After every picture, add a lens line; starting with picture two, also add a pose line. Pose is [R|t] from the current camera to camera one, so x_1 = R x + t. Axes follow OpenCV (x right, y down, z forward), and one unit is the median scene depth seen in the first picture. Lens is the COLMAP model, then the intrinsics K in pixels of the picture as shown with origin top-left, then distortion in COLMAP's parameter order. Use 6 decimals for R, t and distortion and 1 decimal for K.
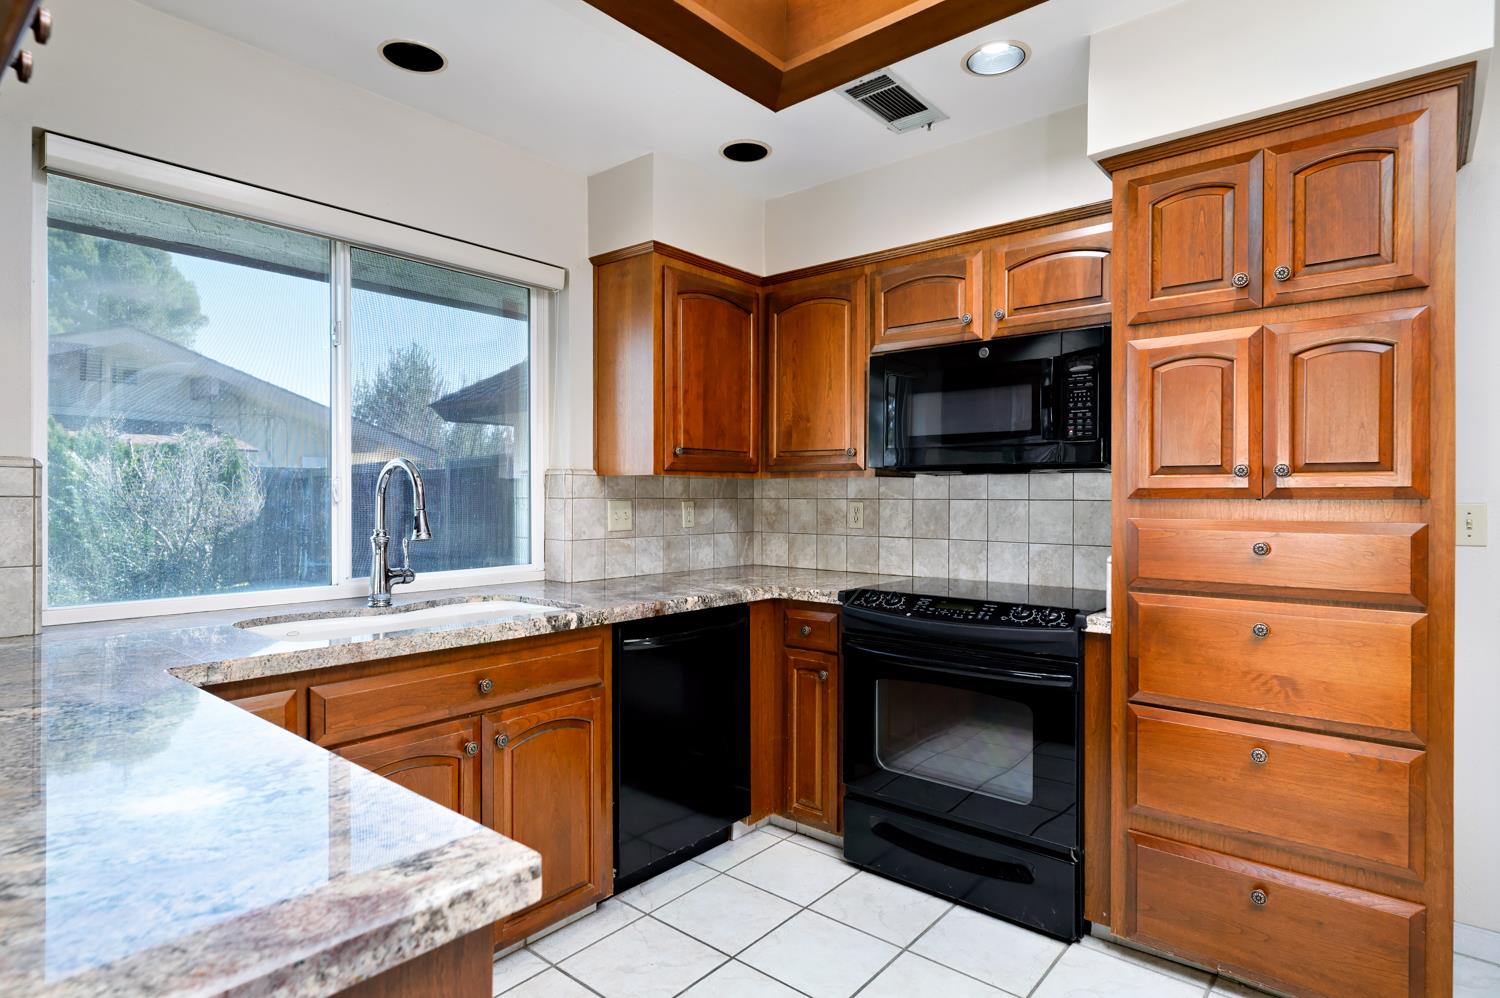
lens RADIAL K [[796.2, 0, 749.2], [0, 796.2, 496.4], [0, 0, 1]] dist [-0.002216, 0.000473]
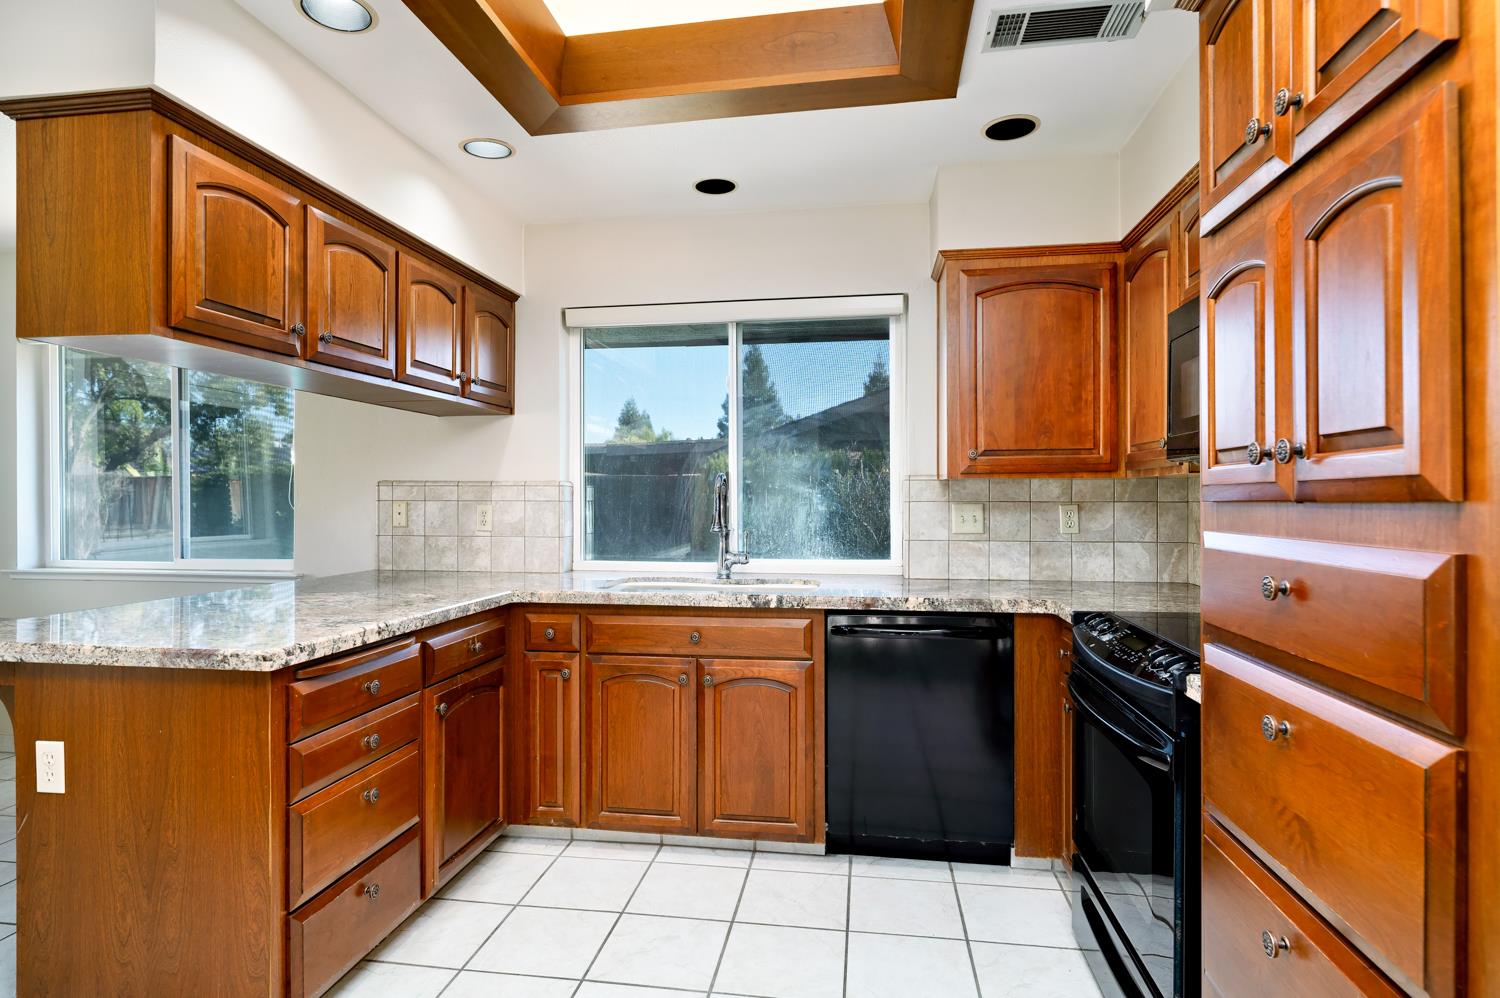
lens RADIAL K [[796.2, 0, 744.1], [0, 796.2, 500.7], [0, 0, 1]] dist [-0.002216, 0.000473]
pose [[0.510267, -0.002611, -0.860012, 0.627556], [0.002828, 0.999995, -0.001358, 0.001834], [0.860012, -0.001740, 0.510272, 0.254876]]
